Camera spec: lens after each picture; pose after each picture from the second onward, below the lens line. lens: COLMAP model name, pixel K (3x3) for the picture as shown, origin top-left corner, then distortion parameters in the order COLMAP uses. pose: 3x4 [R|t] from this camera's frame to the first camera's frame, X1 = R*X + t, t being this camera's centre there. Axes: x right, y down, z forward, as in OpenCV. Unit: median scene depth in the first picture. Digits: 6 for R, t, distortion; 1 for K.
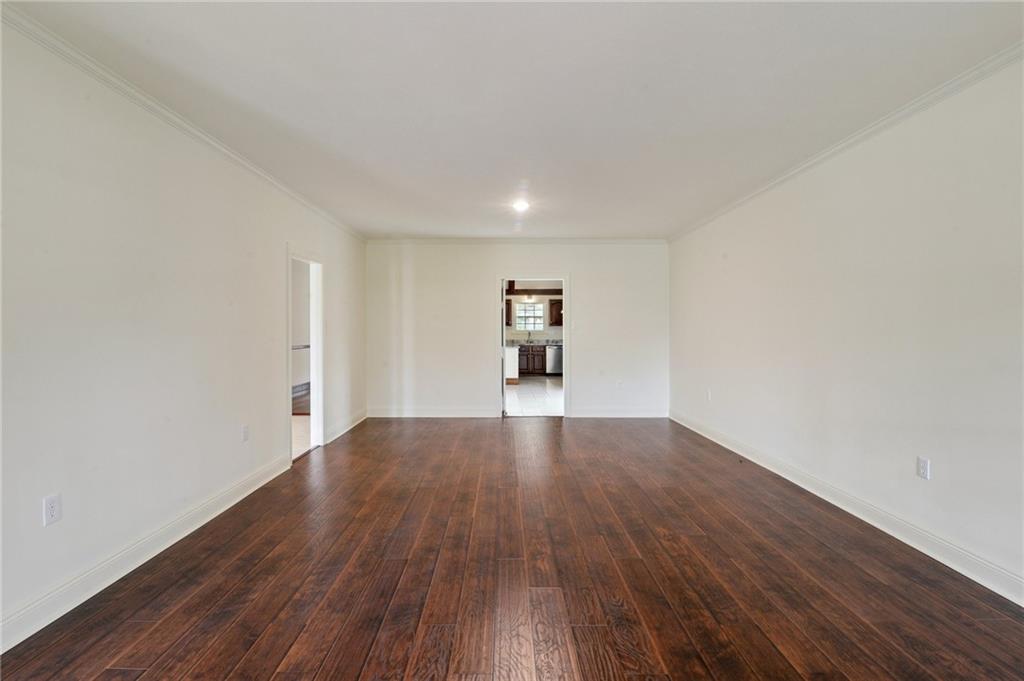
lens RADIAL K [[479.4, 0, 506.3], [0, 479.4, 341.8], [0, 0, 1]] dist [-0.002610, -0.000979]
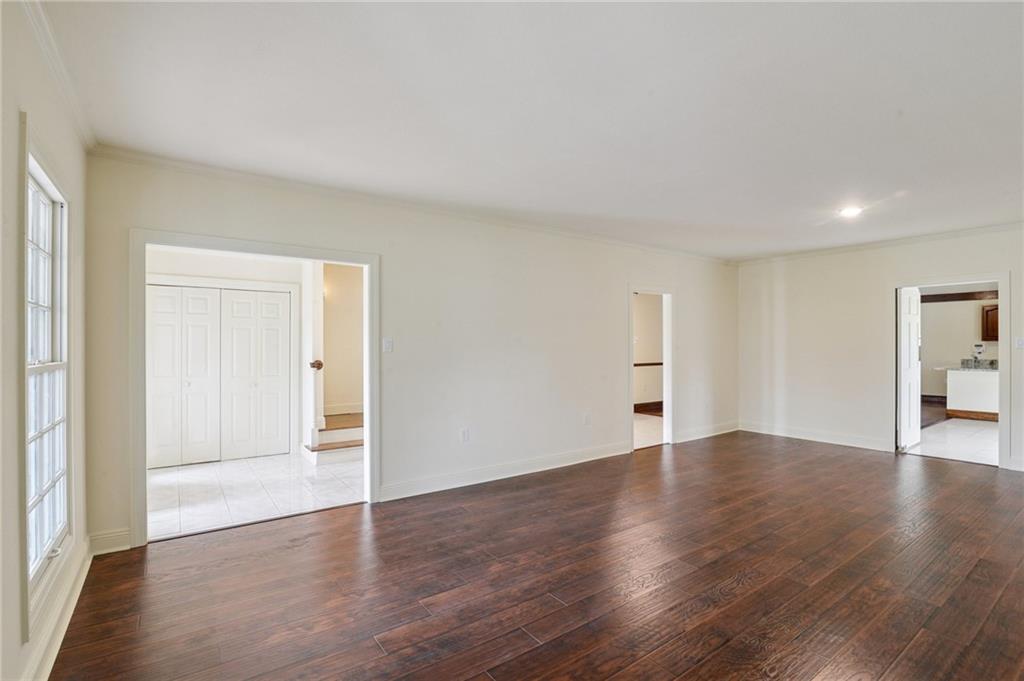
lens RADIAL K [[479.4, 0, 506.3], [0, 479.4, 341.8], [0, 0, 1]] dist [-0.002610, -0.000979]
pose [[0.571777, -0.012421, -0.820315, 0.376177], [-0.010541, 0.999692, -0.022484, -0.010394], [0.820341, 0.021503, 0.571470, -0.042018]]
